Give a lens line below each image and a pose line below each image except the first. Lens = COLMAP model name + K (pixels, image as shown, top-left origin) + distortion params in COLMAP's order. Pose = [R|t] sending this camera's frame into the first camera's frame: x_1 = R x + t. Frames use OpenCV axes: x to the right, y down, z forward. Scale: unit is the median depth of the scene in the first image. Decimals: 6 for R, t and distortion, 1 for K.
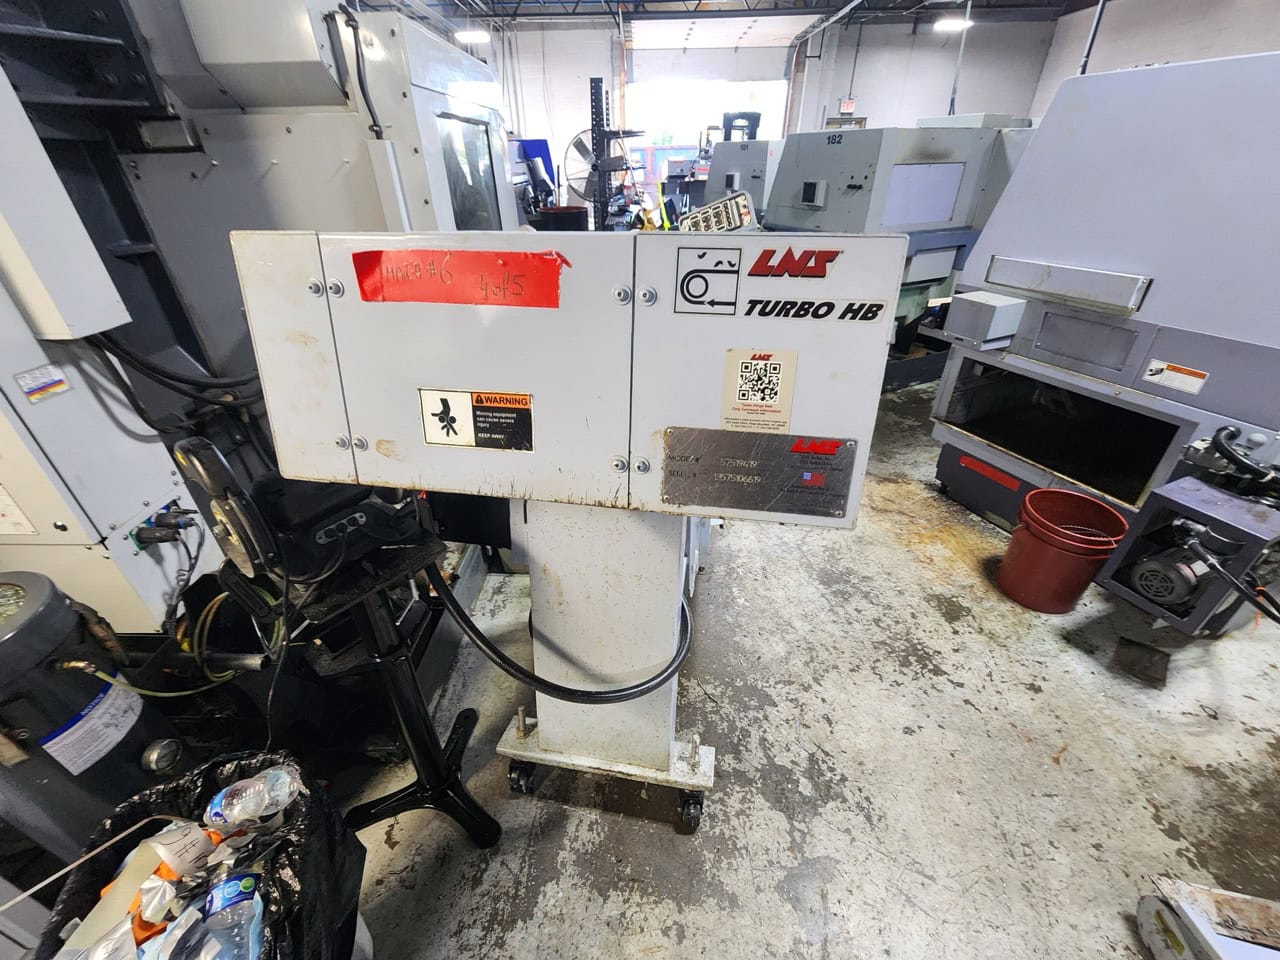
lens RADIAL K [[527.4, 0, 640.9], [0, 527.4, 484.0], [0, 0, 1]] dist [0.000165, -0.000119]
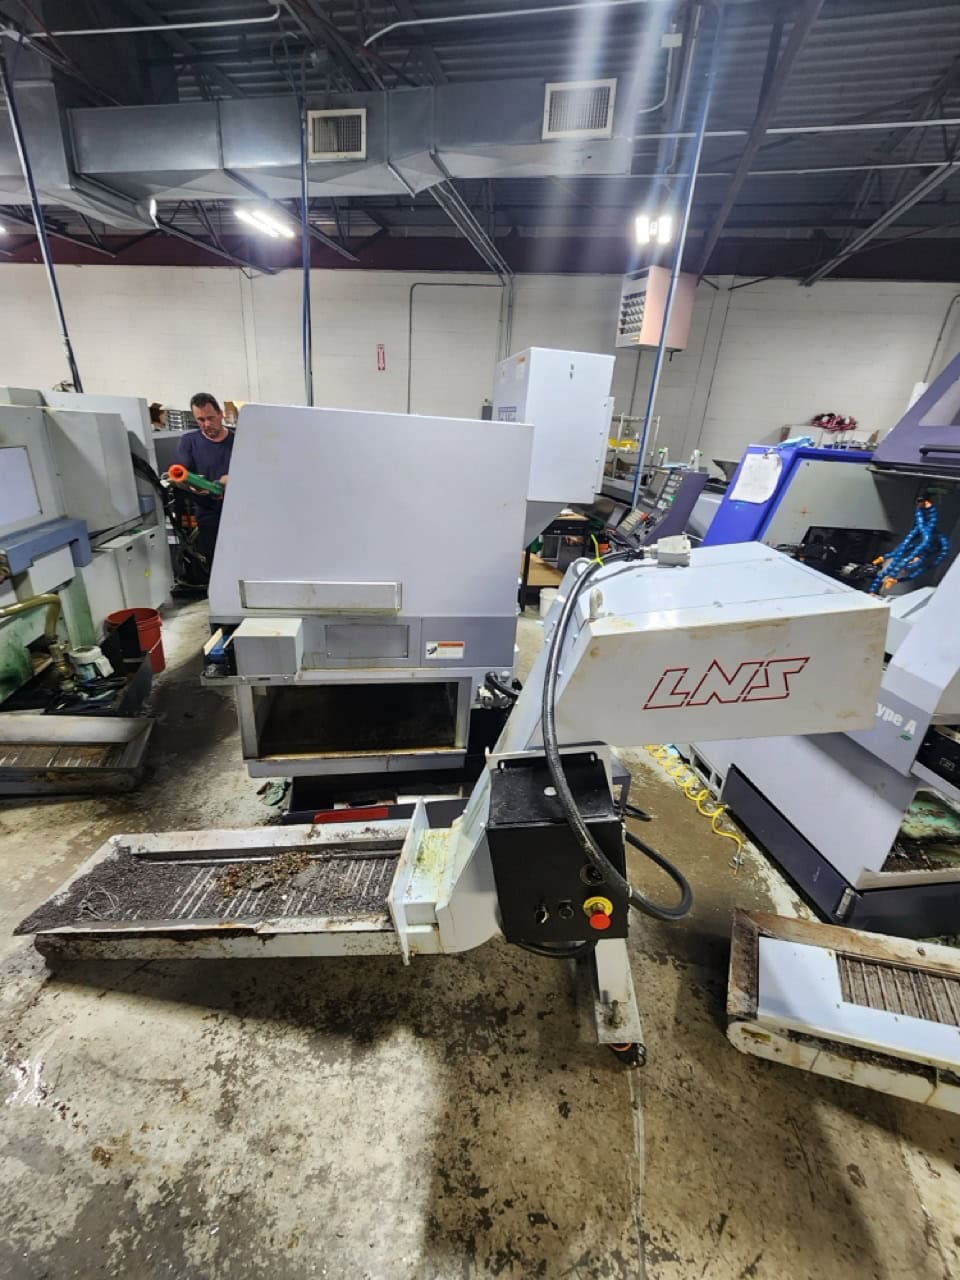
lens RADIAL K [[527.2, 0, 480.0], [0, 527.2, 640.0], [0, 0, 1]] dist [-0.001095, 0.000846]
pose [[0.247039, -0.333766, 0.909710, -0.081419], [0.449106, 0.871326, 0.197725, -0.547746], [-0.858648, 0.359710, 0.365148, 0.613377]]
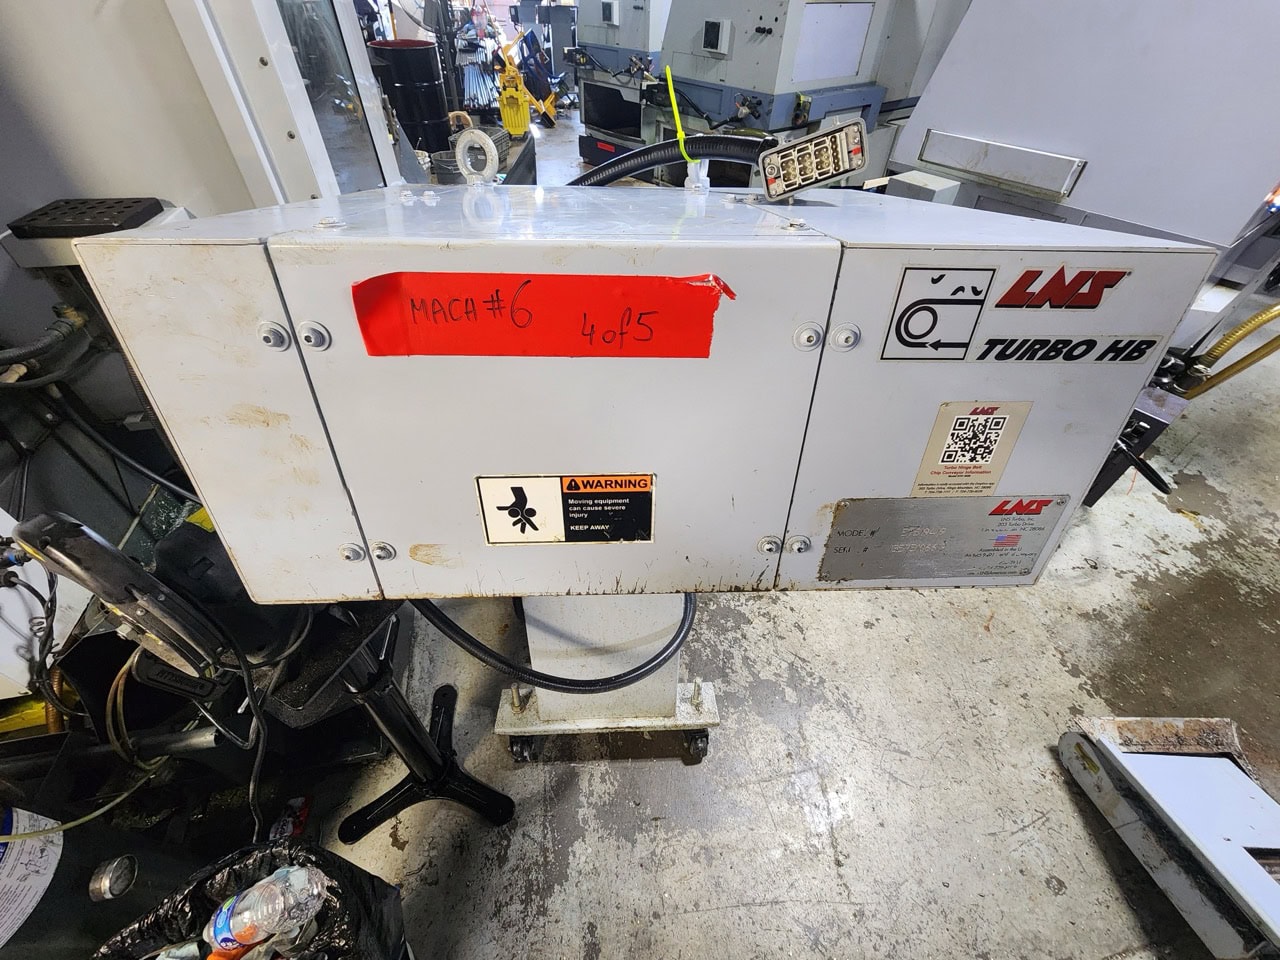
lens RADIAL K [[527.2, 0, 639.1], [0, 527.2, 481.4], [0, 0, 1]] dist [-0.001095, 0.000846]
pose [[0.973838, -0.129880, 0.186468, -0.145233], [0.086327, 0.970497, 0.225131, -0.129063], [-0.210207, -0.203144, 0.956319, 0.135292]]
